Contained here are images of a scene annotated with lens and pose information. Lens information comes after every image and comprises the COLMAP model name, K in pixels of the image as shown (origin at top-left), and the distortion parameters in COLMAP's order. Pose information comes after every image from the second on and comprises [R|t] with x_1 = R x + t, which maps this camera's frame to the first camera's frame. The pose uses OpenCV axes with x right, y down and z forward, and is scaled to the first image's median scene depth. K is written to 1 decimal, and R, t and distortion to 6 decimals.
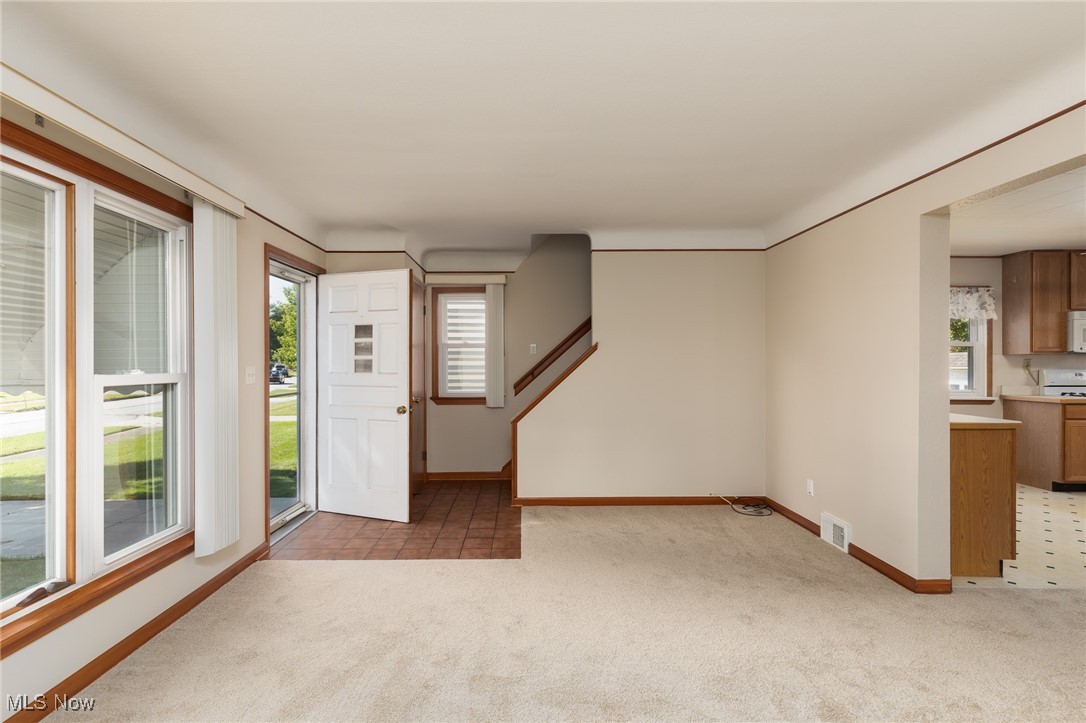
lens RADIAL K [[484.7, 0, 544.5], [0, 484.7, 363.4], [0, 0, 1]] dist [0.001835, 0.000046]
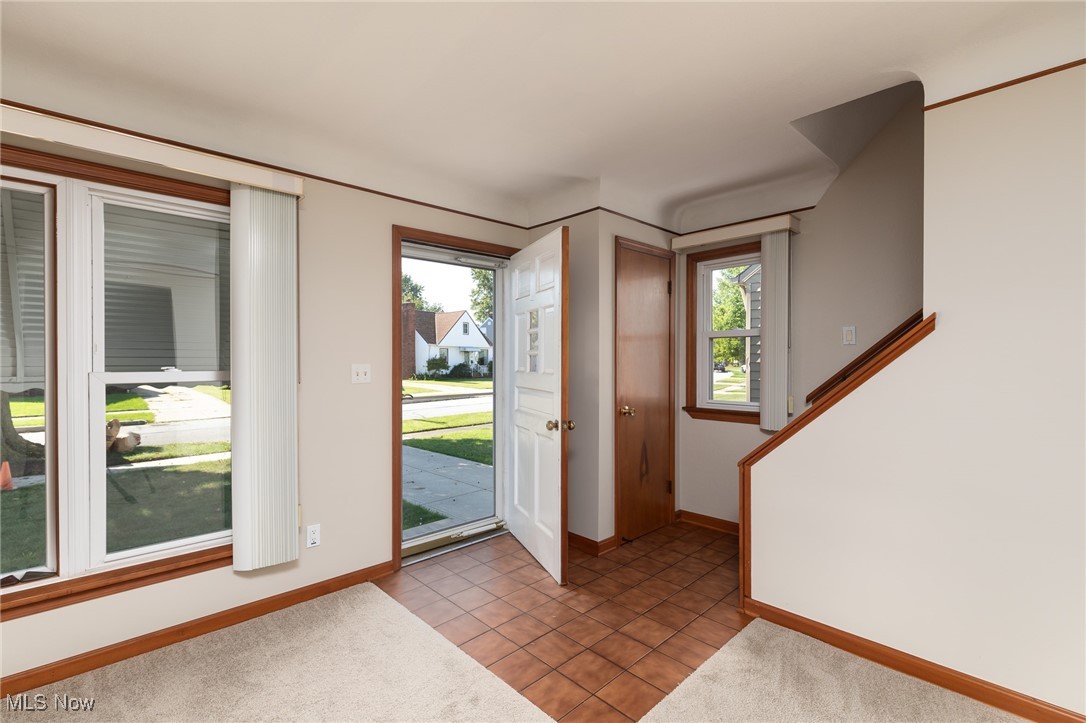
lens RADIAL K [[484.7, 0, 541.0], [0, 484.7, 364.5], [0, 0, 1]] dist [0.001835, 0.000046]
pose [[0.674030, 0.008502, -0.738655, 0.213507], [-0.000104, 0.999935, 0.011414, -0.002337], [0.738704, -0.007616, 0.673987, 0.483065]]
